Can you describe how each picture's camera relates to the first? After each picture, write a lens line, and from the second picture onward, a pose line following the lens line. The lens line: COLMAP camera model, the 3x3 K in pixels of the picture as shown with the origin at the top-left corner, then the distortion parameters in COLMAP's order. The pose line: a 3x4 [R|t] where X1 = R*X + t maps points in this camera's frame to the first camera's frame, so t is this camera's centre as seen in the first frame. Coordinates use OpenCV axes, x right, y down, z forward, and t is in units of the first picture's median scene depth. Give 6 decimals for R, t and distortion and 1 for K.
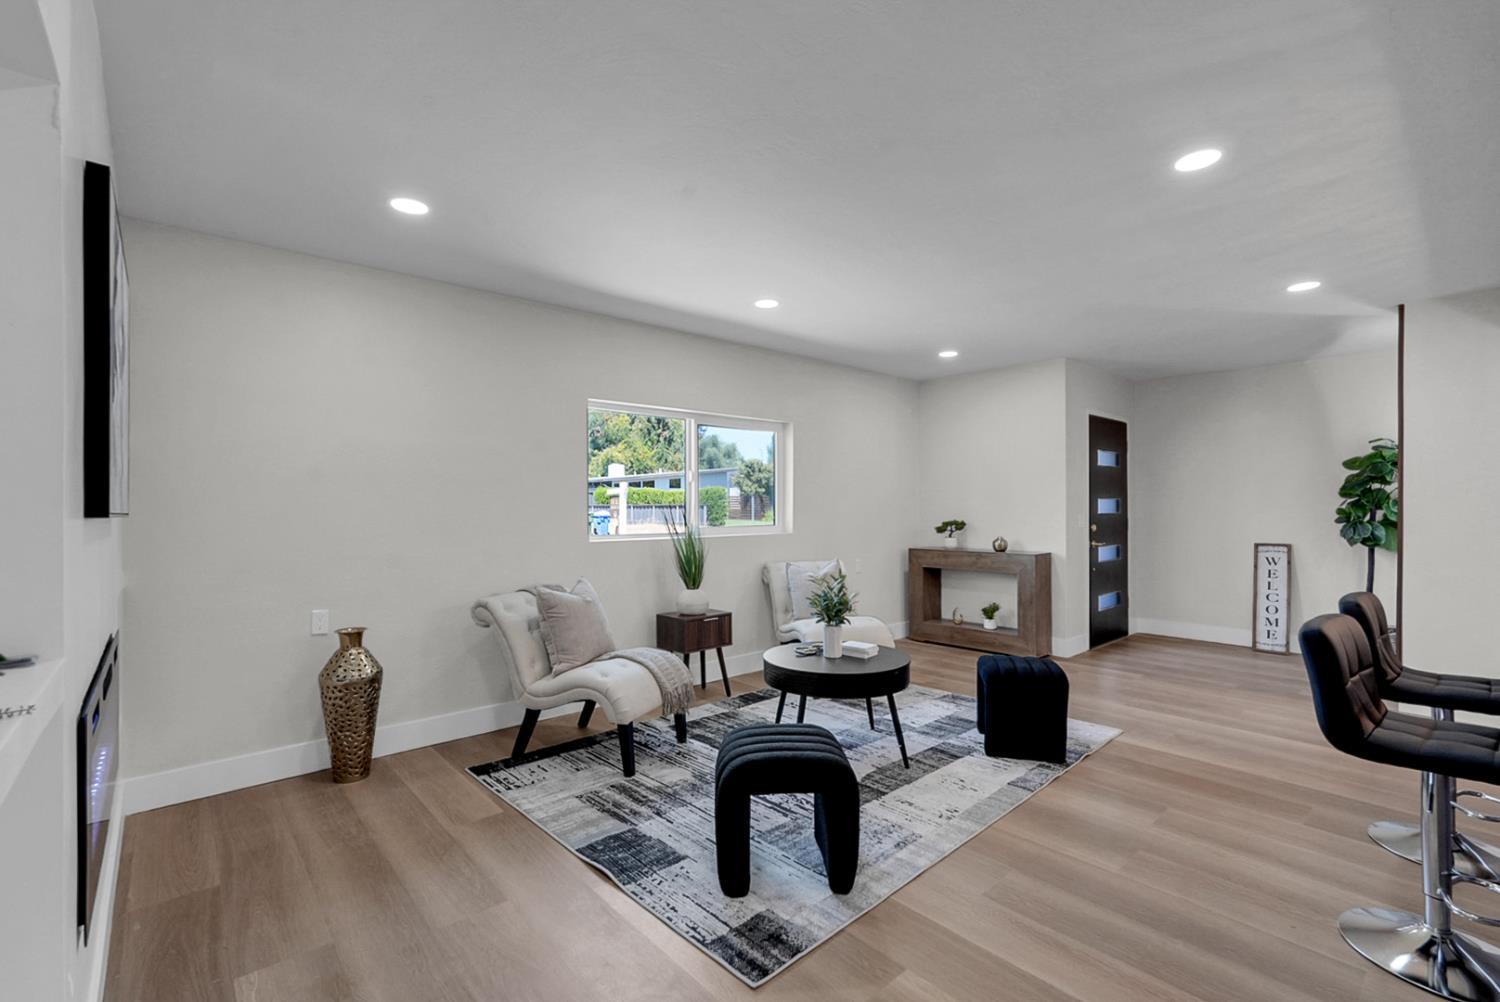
lens RADIAL K [[666.3, 0, 756.6], [0, 666.3, 509.5], [0, 0, 1]] dist [-0.002334, 0.003057]
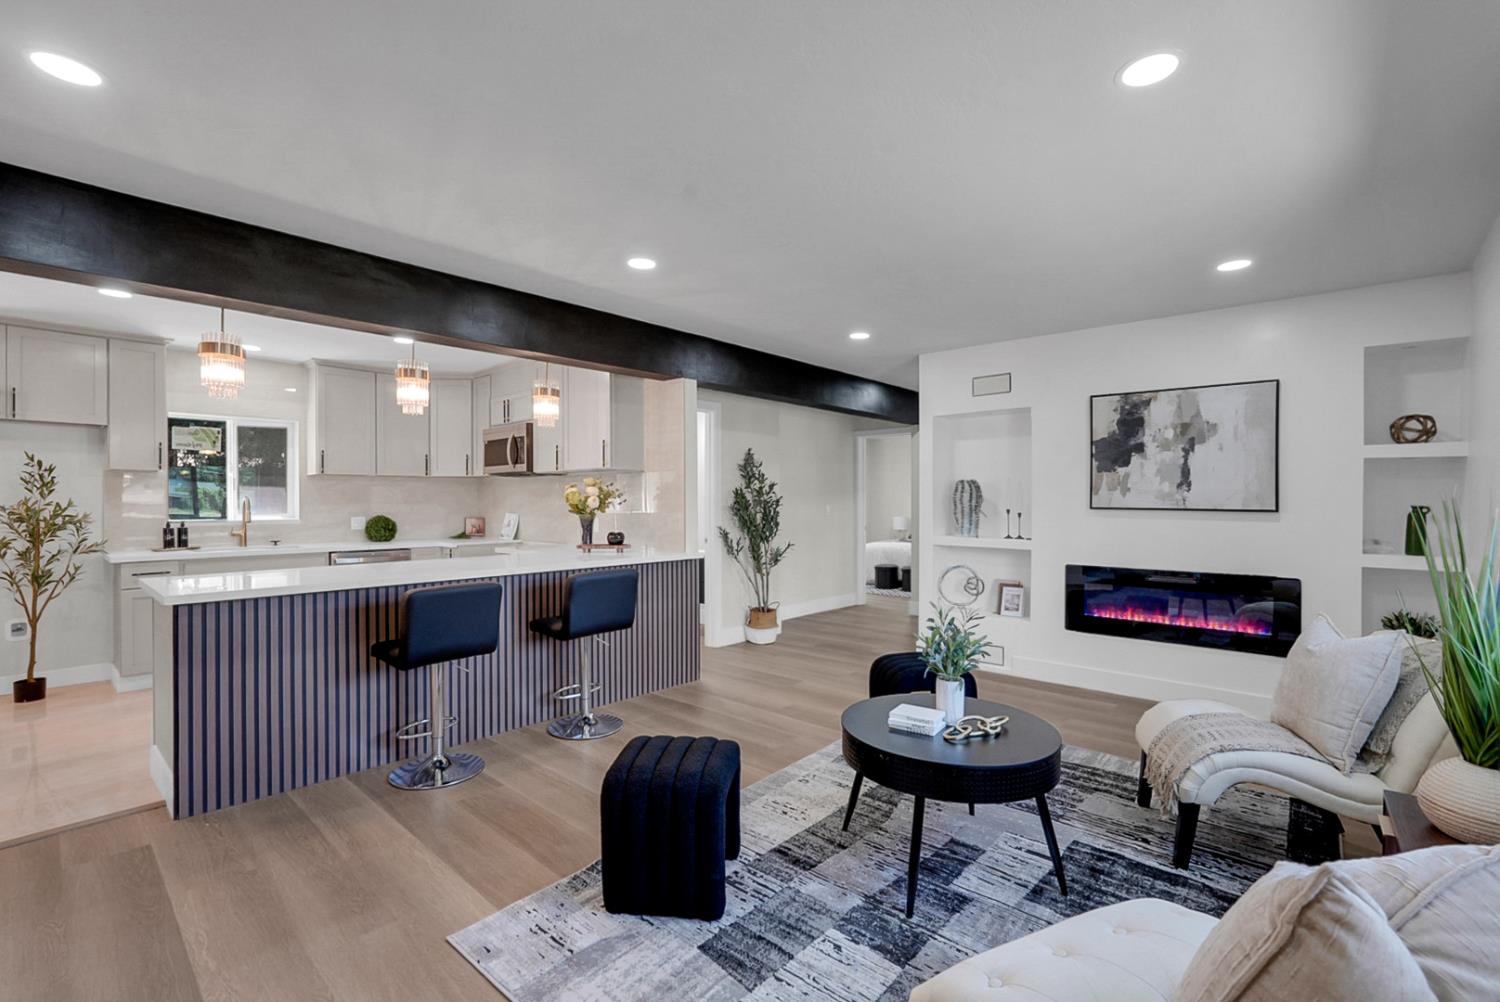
lens RADIAL K [[666.3, 0, 748.5], [0, 666.3, 502.2], [0, 0, 1]] dist [-0.002334, 0.003057]
pose [[-0.995285, -0.000967, -0.096991, 0.247968], [-0.001875, 0.999955, 0.009272, -0.012557], [0.096978, 0.009411, -0.995242, 1.053813]]
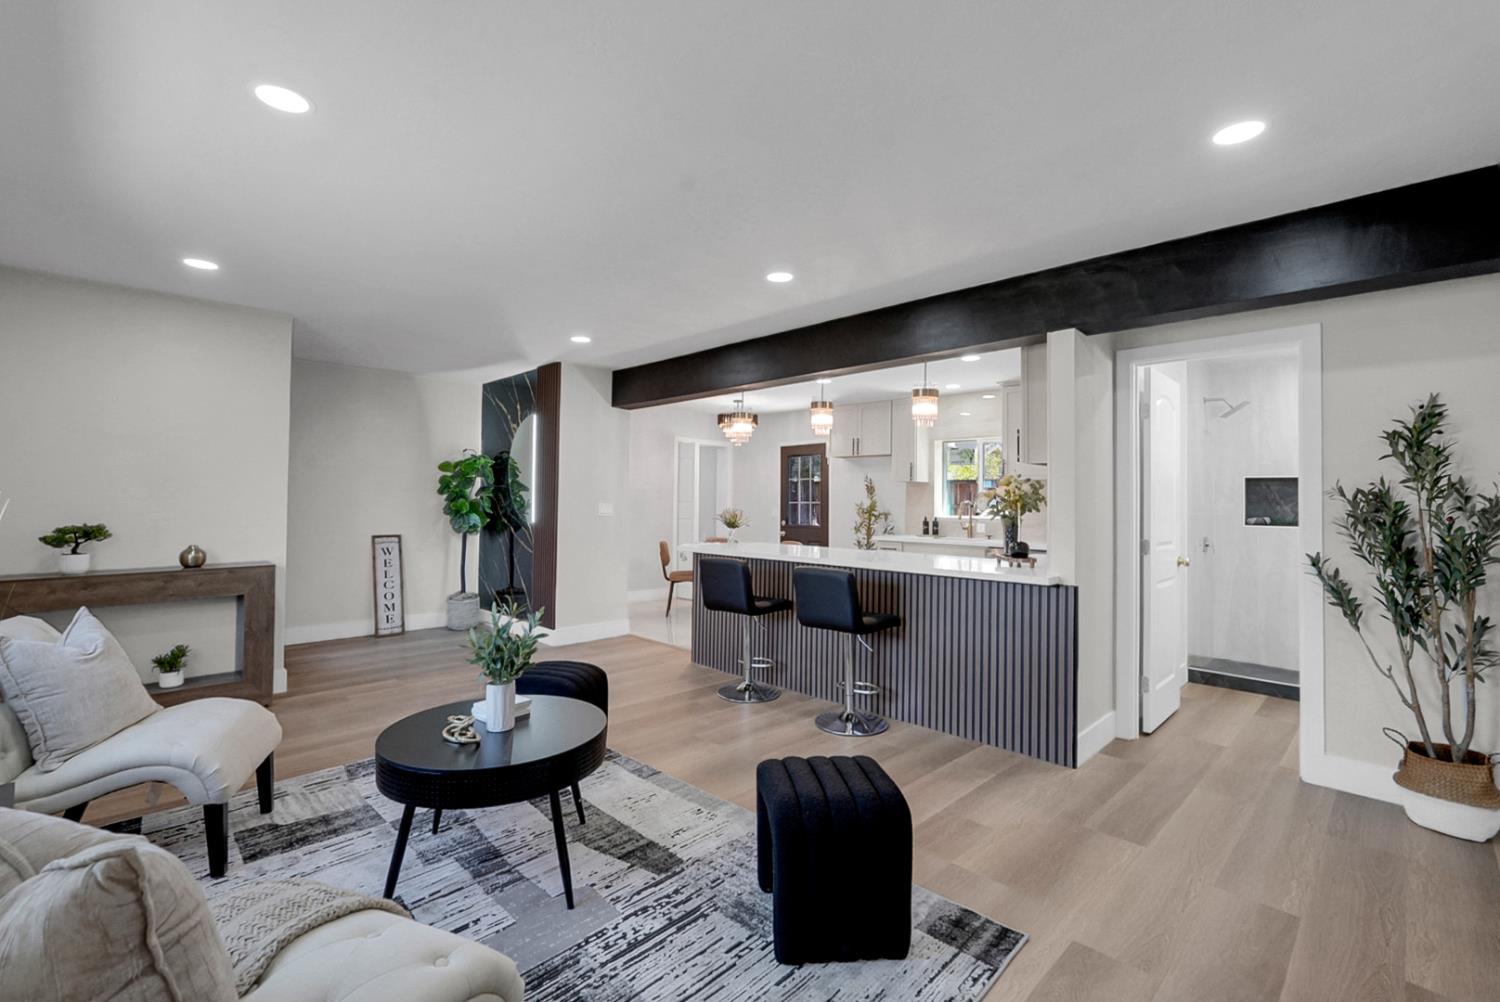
lens RADIAL K [[666.3, 0, 741.8], [0, 666.3, 494.7], [0, 0, 1]] dist [-0.002334, 0.003057]
pose [[-0.037957, 0.007693, 0.999250, -0.359394], [-0.002648, 0.999966, -0.007799, -0.008952], [-0.999276, -0.002942, -0.037936, 0.488686]]
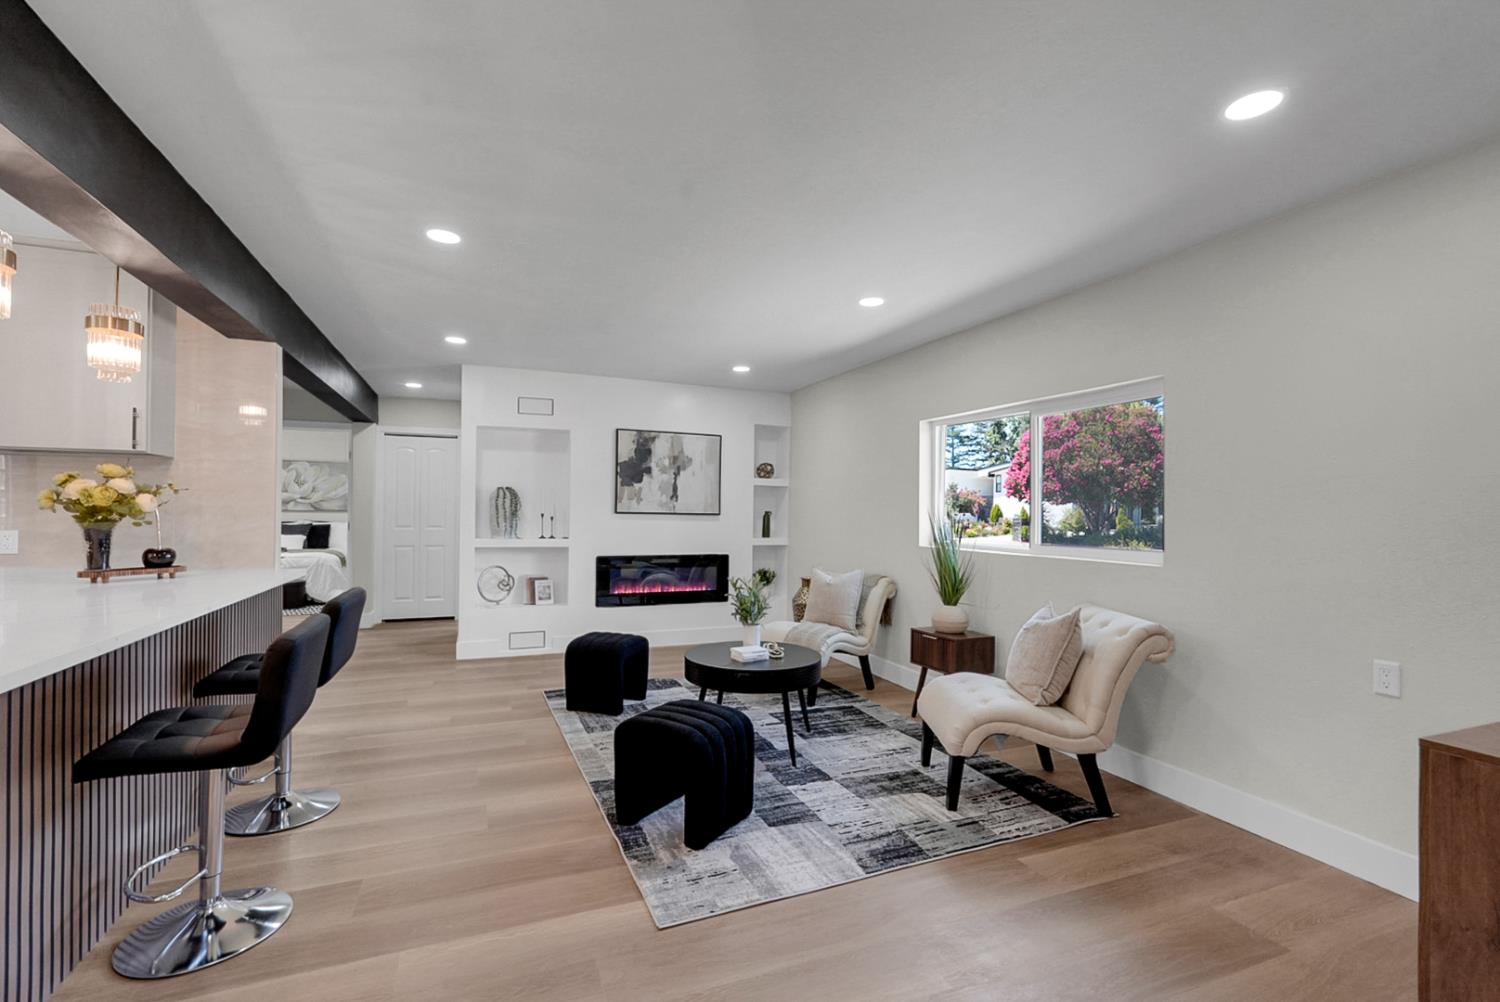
lens RADIAL K [[666.3, 0, 751.0], [0, 666.3, 502.4], [0, 0, 1]] dist [-0.002334, 0.003057]
pose [[-0.337188, -0.015917, -0.941303, 0.709002], [-0.015647, 0.999814, -0.011302, -0.006371], [0.941307, 0.010918, -0.337374, 0.852453]]
